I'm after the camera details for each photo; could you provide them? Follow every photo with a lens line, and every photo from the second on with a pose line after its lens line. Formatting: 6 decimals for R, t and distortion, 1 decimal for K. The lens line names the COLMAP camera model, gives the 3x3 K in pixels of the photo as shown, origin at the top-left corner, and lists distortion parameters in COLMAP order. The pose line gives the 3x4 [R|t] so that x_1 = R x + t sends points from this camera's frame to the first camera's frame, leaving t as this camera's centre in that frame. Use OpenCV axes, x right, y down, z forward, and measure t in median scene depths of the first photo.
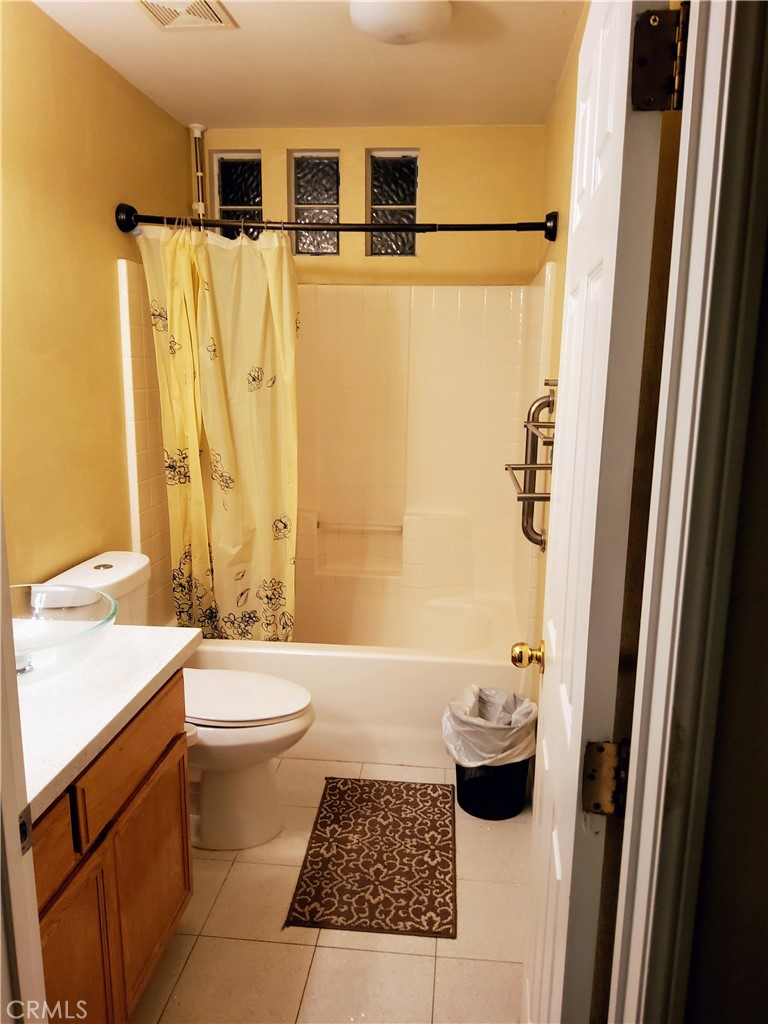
lens RADIAL K [[770.8, 0, 388.2], [0, 770.8, 514.3], [0, 0, 1]] dist [0.034742, -0.046424]
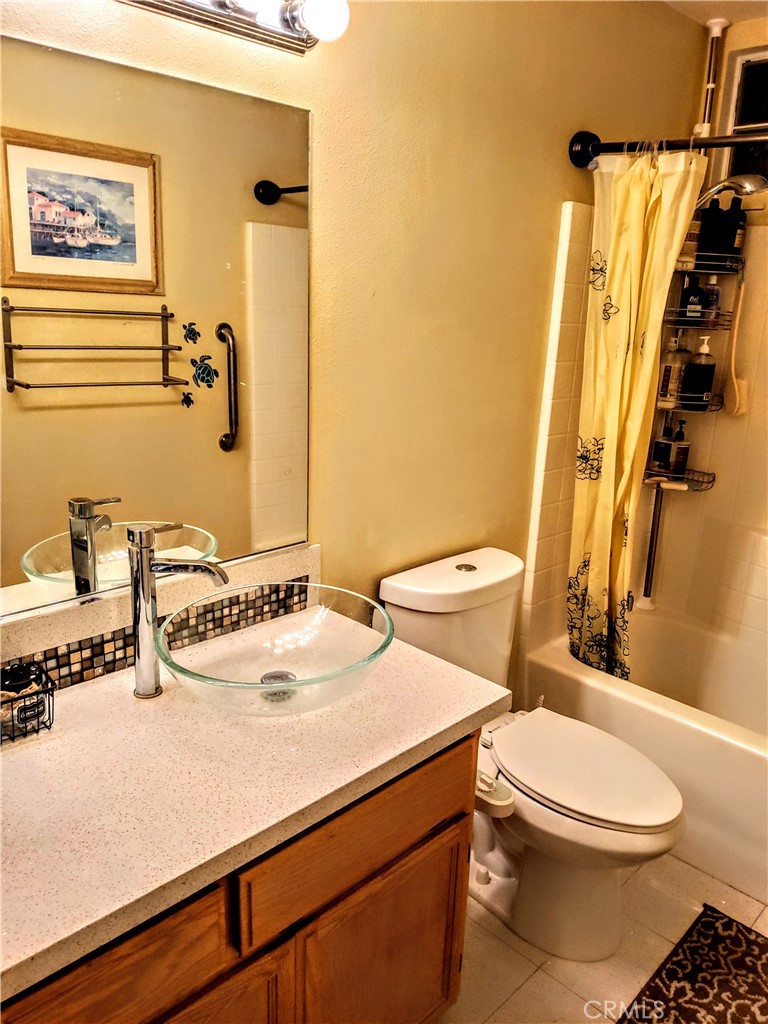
lens RADIAL K [[770.8, 0, 385.3], [0, 770.8, 510.5], [0, 0, 1]] dist [0.034742, -0.046424]
pose [[0.779182, 0.185005, -0.598873, 0.058848], [-0.153157, 0.982682, 0.104303, -0.061671], [0.607798, 0.010450, 0.794023, 0.229131]]
